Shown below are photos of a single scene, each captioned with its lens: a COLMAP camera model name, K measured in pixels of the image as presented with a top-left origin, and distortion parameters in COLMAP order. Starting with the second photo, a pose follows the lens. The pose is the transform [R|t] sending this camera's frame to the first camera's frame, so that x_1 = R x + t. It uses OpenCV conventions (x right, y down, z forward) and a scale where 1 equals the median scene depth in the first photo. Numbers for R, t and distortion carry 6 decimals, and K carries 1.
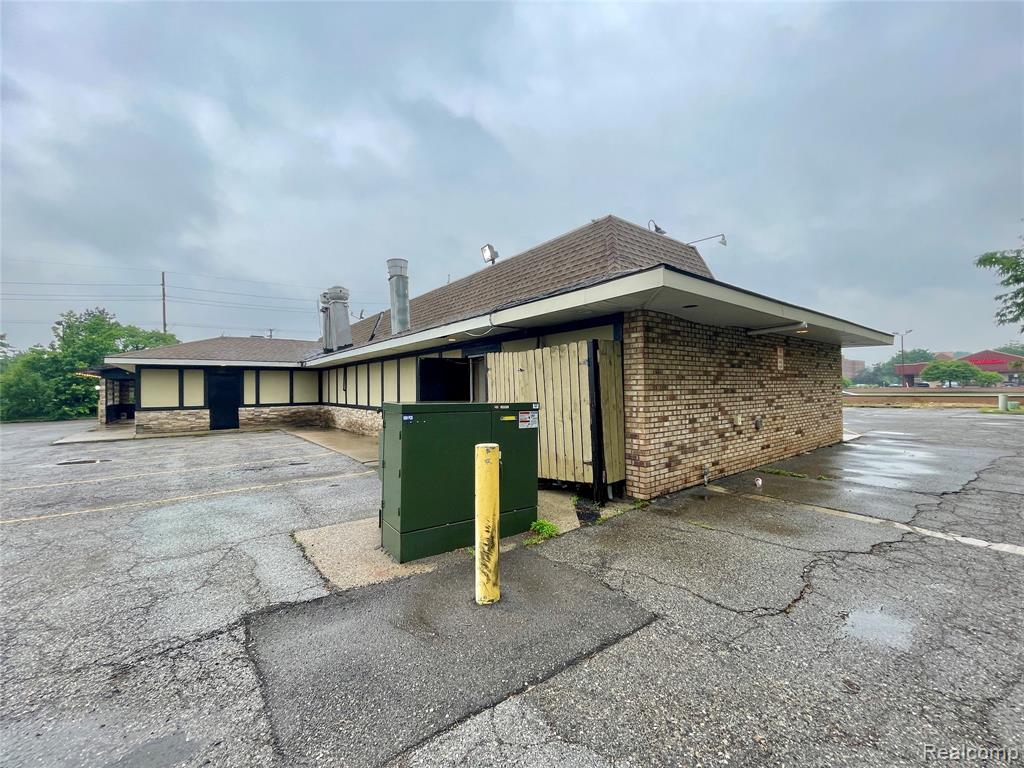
lens RADIAL K [[411.7, 0, 512.0], [0, 411.7, 384.0], [0, 0, 1]] dist [-0.000447, 0.000220]
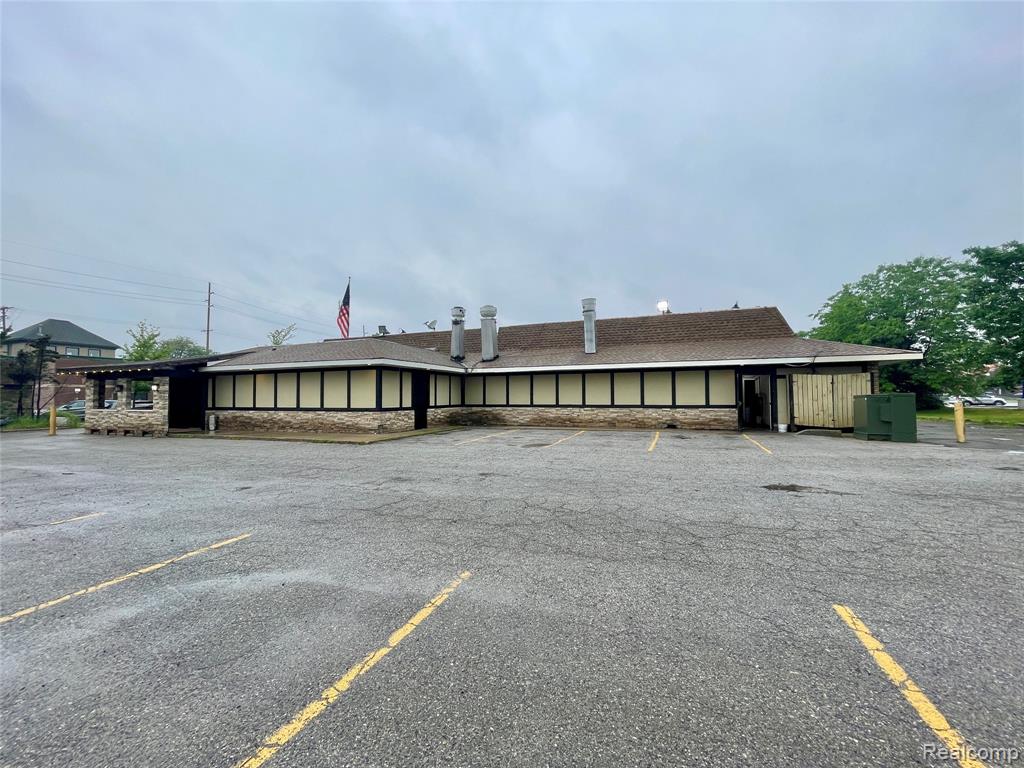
lens RADIAL K [[411.7, 0, 512.0], [0, 411.7, 384.0], [0, 0, 1]] dist [-0.000447, 0.000220]
pose [[0.861766, 0.021591, 0.506846, -1.069570], [-0.008614, 0.999573, -0.027934, 0.021545], [-0.507232, 0.019707, 0.861584, -0.044480]]
